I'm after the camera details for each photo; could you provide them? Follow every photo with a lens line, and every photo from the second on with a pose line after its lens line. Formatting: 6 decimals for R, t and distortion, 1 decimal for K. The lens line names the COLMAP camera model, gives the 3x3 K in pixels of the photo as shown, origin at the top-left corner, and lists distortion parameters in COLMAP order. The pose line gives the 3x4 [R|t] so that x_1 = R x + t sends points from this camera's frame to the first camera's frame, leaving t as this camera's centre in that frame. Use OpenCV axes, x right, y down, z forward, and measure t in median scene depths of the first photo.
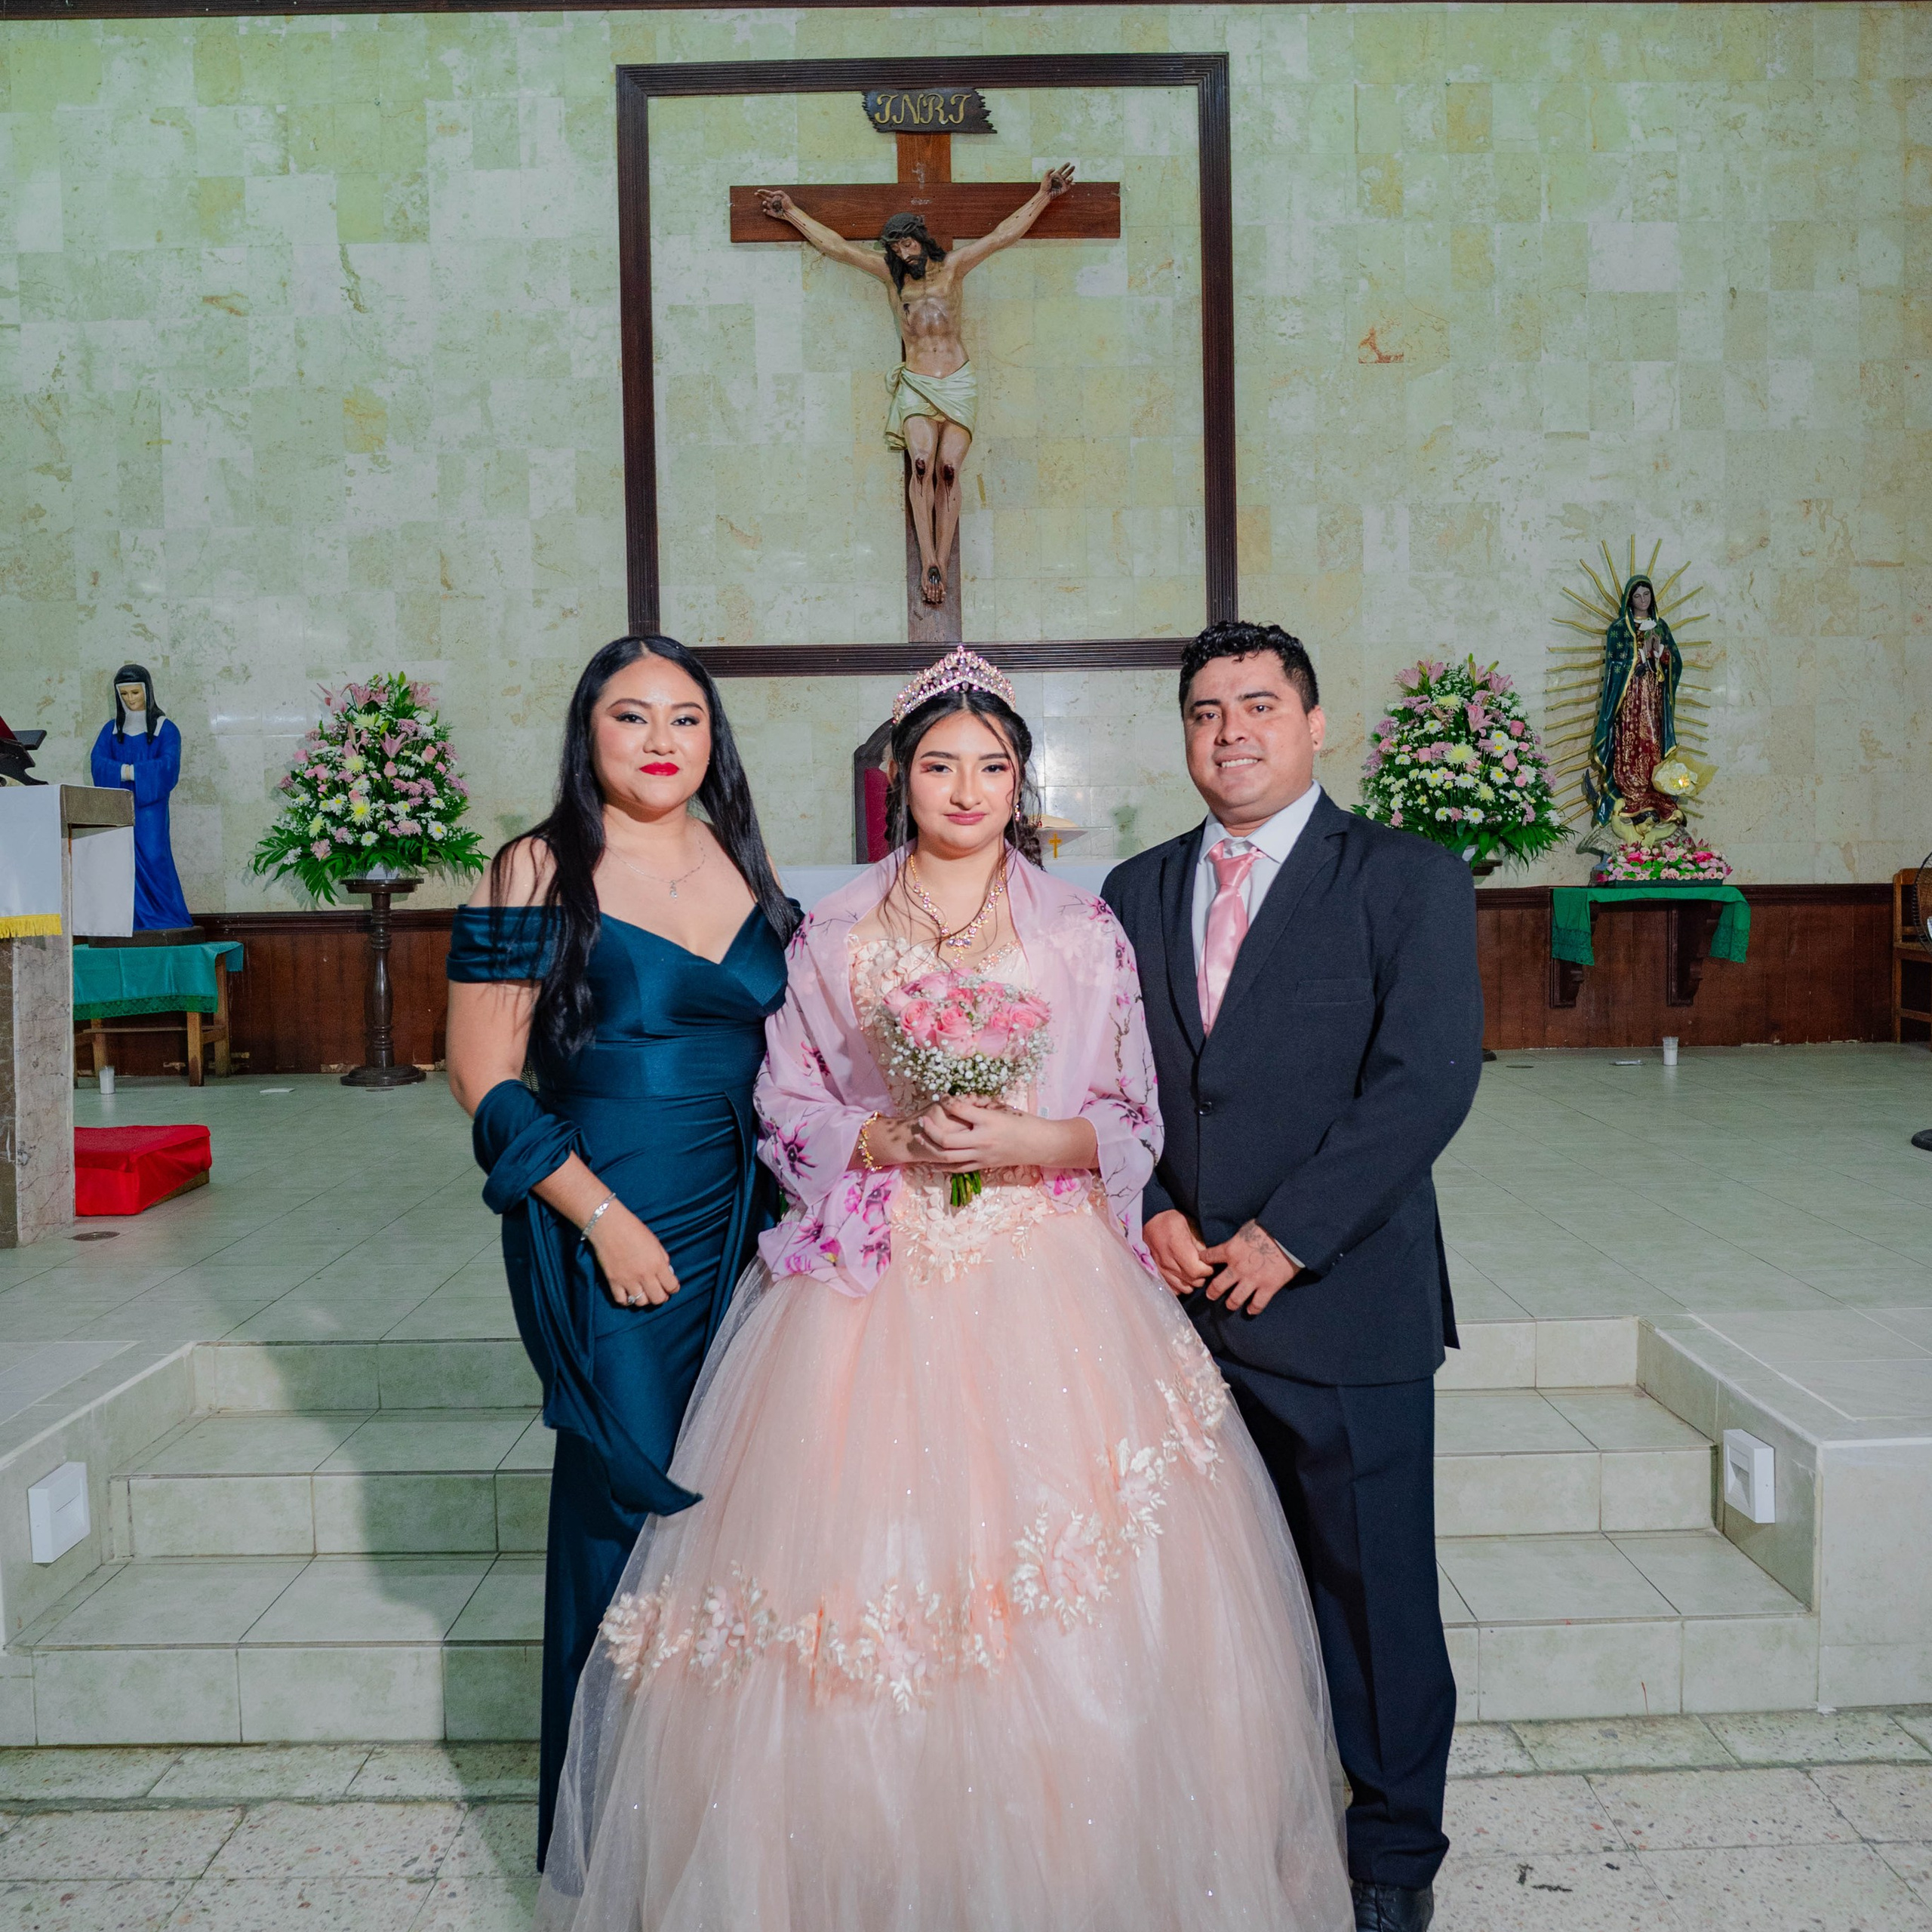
lens RADIAL K [[1826.8, 0, 974.4], [0, 1826.8, 963.0], [0, 0, 1]] dist [-0.064036, 0.048442]
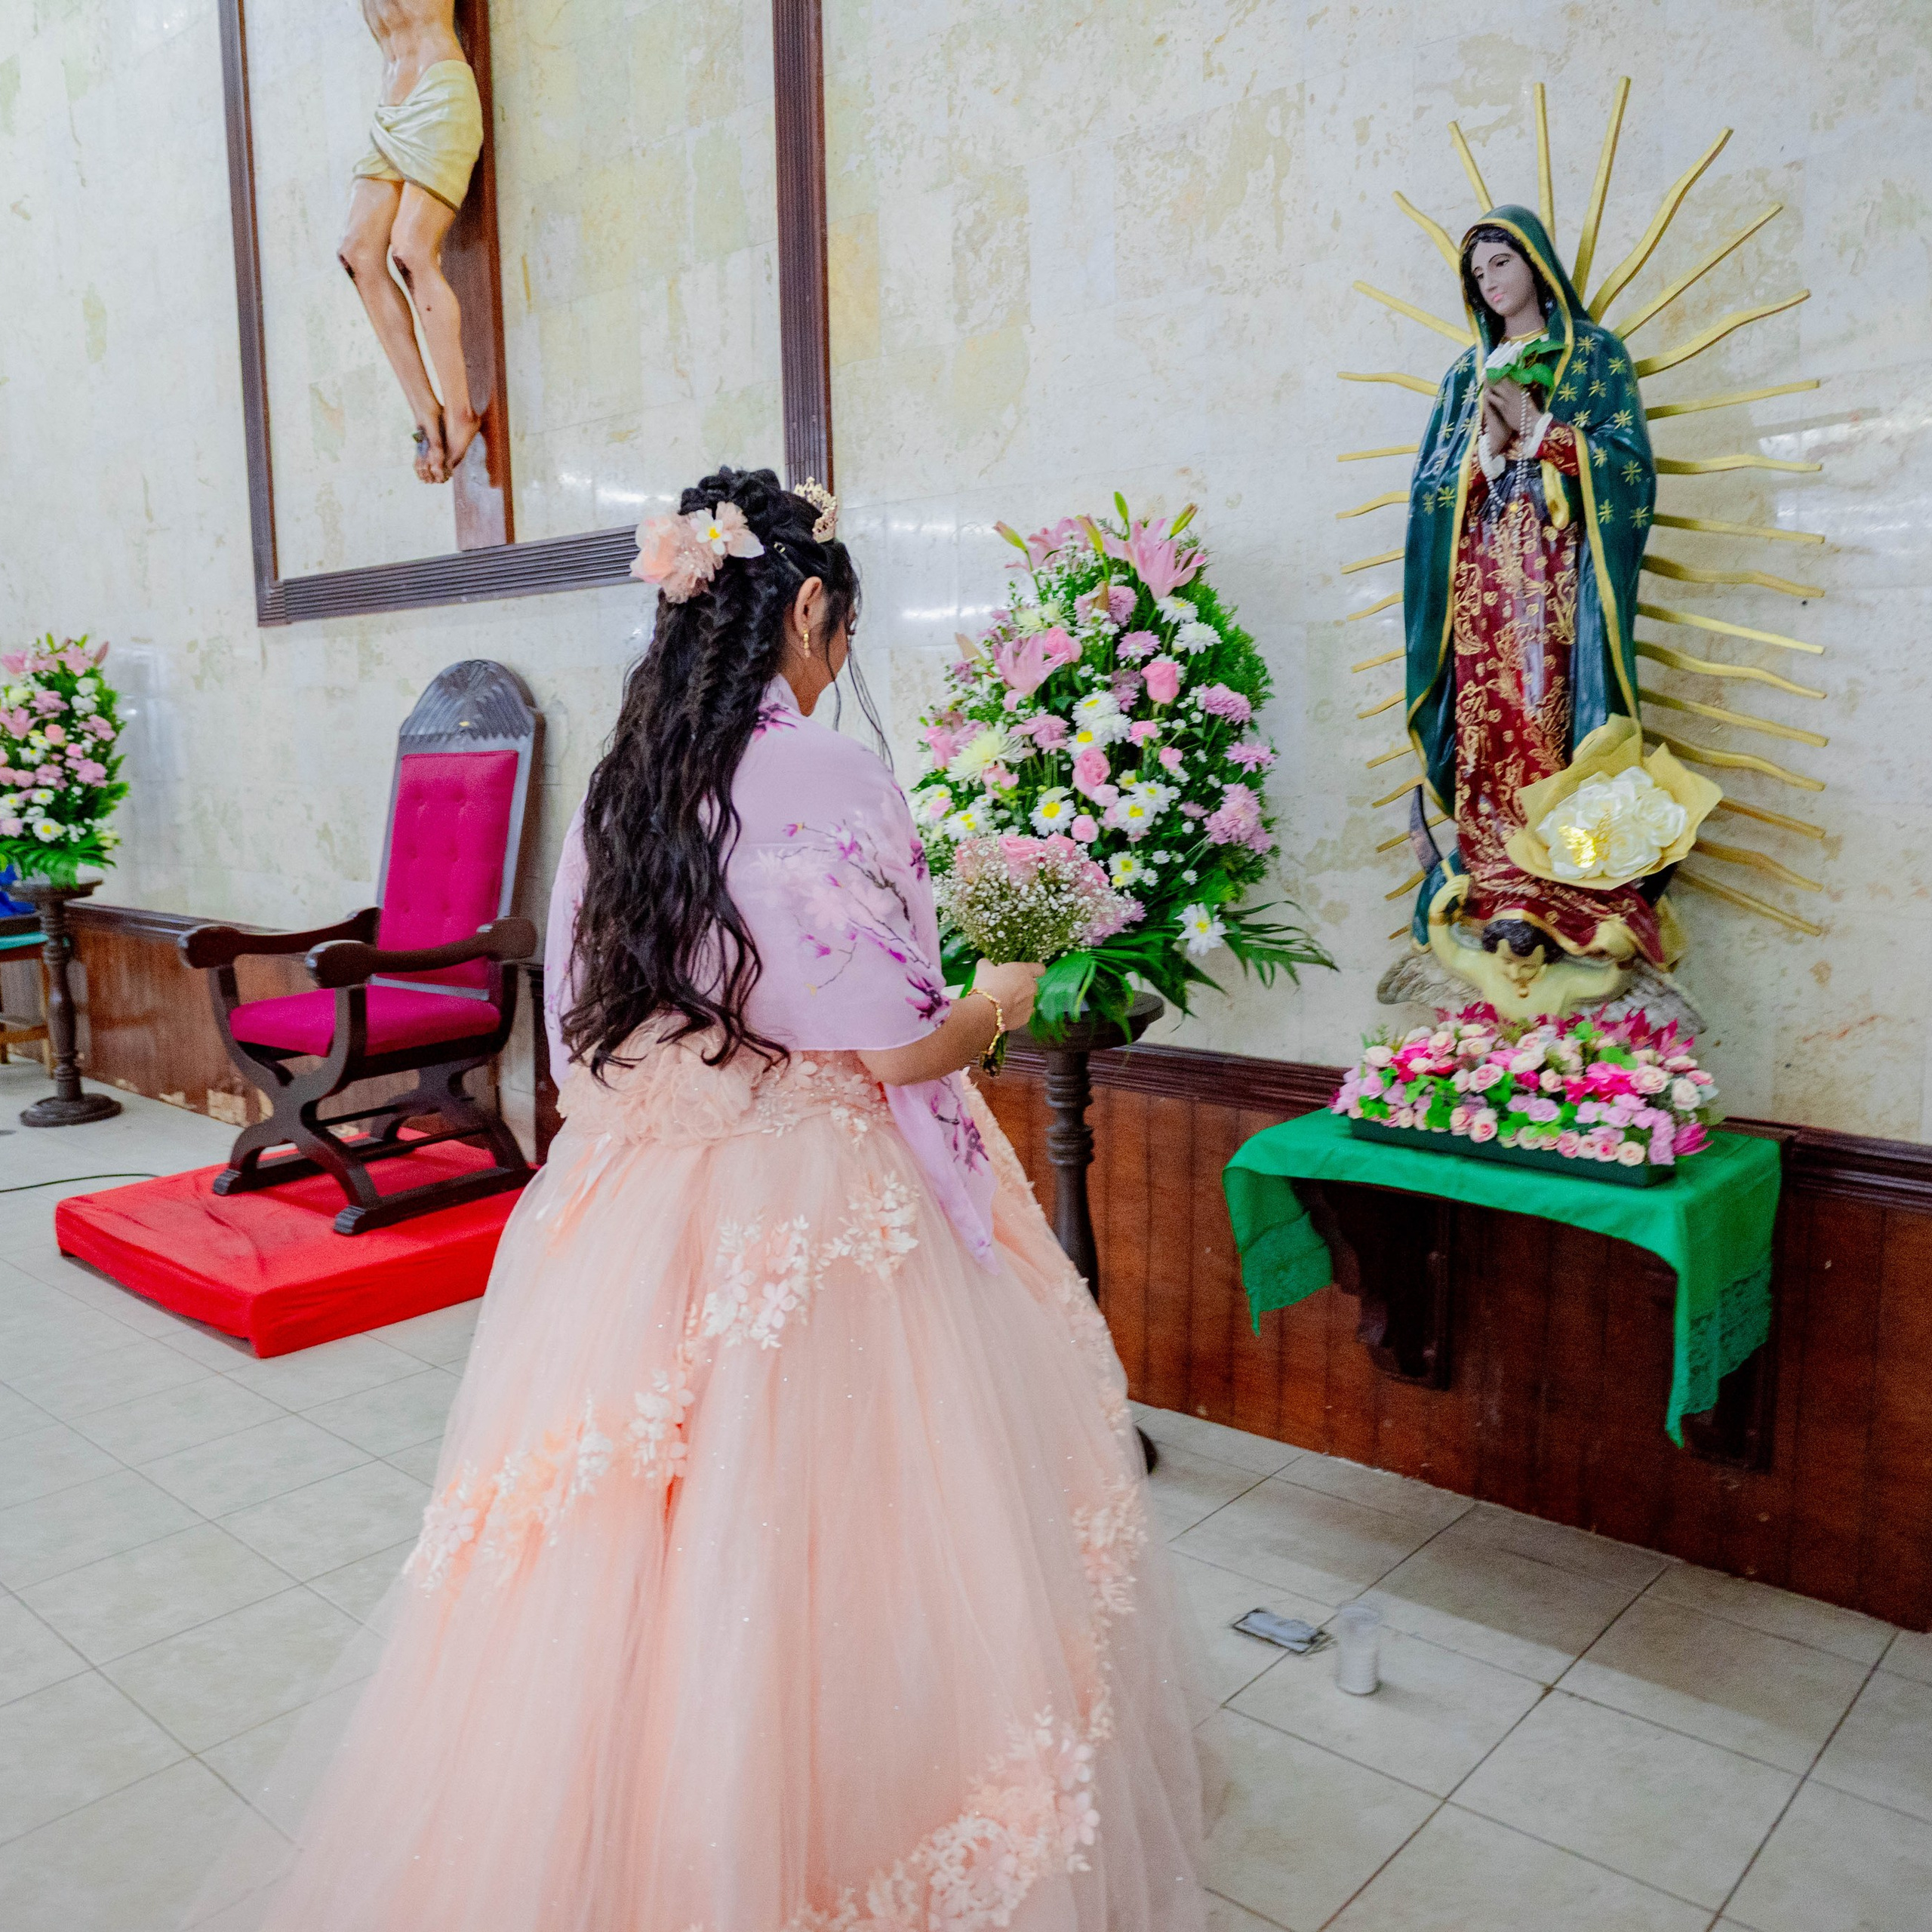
lens RADIAL K [[1707.6, 0, 953.7], [0, 1707.6, 951.4], [0, 0, 1]] dist [-0.061594, 0.045947]
pose [[0.740512, 0.092941, -0.665585, 0.505779], [-0.033568, 0.994270, 0.101491, -0.106591], [0.671204, -0.052813, 0.739389, 0.694067]]
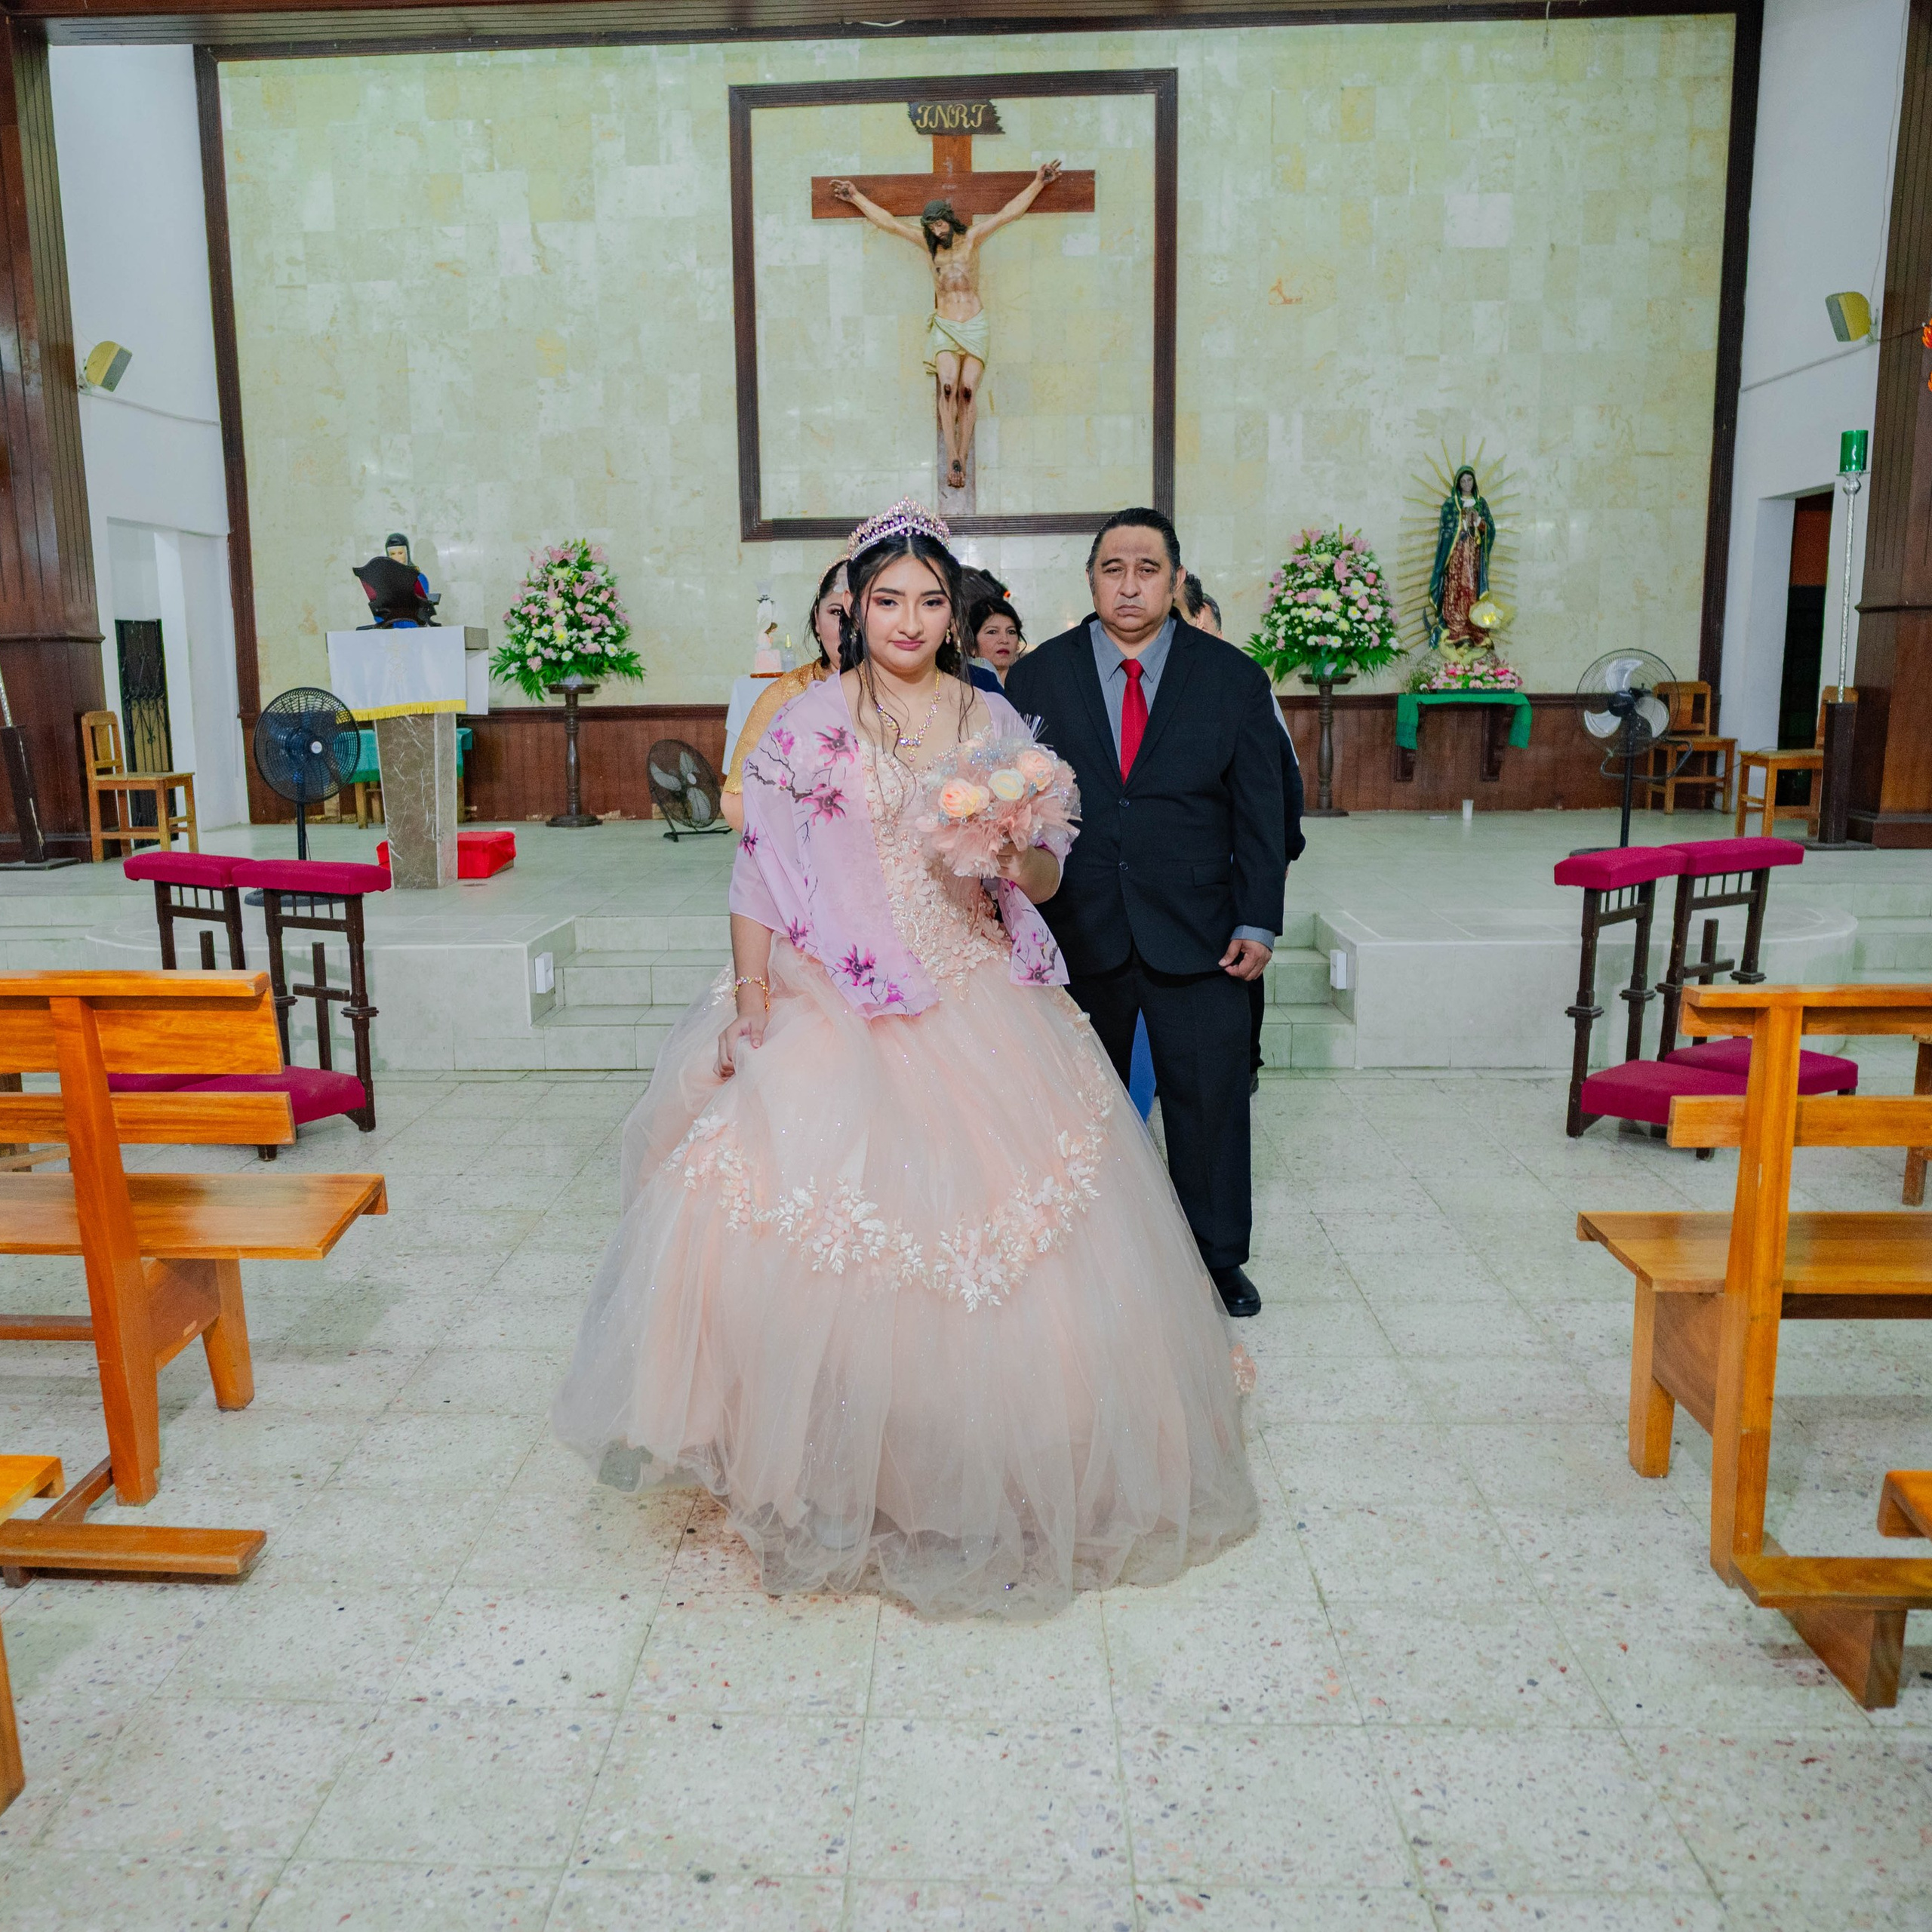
lens RADIAL K [[1810.6, 0, 873.1], [0, 1810.6, 1029.0], [0, 0, 1]] dist [-0.061956, 0.045500]
pose [[0.997654, 0.015355, -0.066721, 0.013233], [-0.006121, 0.990629, 0.136445, 0.028141], [0.068190, -0.135716, 0.988398, -0.439896]]
